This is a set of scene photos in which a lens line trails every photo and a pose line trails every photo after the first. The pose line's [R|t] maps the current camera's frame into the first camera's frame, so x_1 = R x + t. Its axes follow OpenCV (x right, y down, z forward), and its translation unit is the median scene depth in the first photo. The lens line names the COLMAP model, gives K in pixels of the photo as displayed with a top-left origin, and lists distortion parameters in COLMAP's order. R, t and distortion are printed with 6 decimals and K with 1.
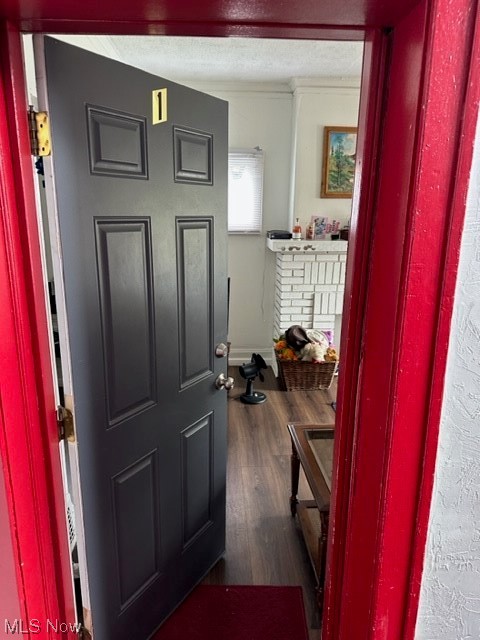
lens RADIAL K [[450.9, 0, 240.0], [0, 450.9, 320.0], [0, 0, 1]] dist [0.057909, -0.089528]
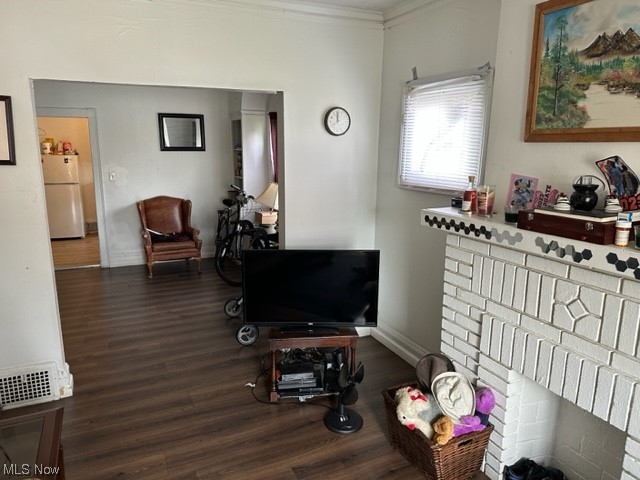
lens RADIAL K [[450.9, 0, 320.0], [0, 450.9, 240.0], [0, 0, 1]] dist [0.057909, -0.089528]
pose [[0.385685, 0.183772, -0.904143, 0.584146], [-0.236561, 0.966900, 0.095616, -0.155195], [0.891788, 0.177008, 0.416392, 0.596291]]
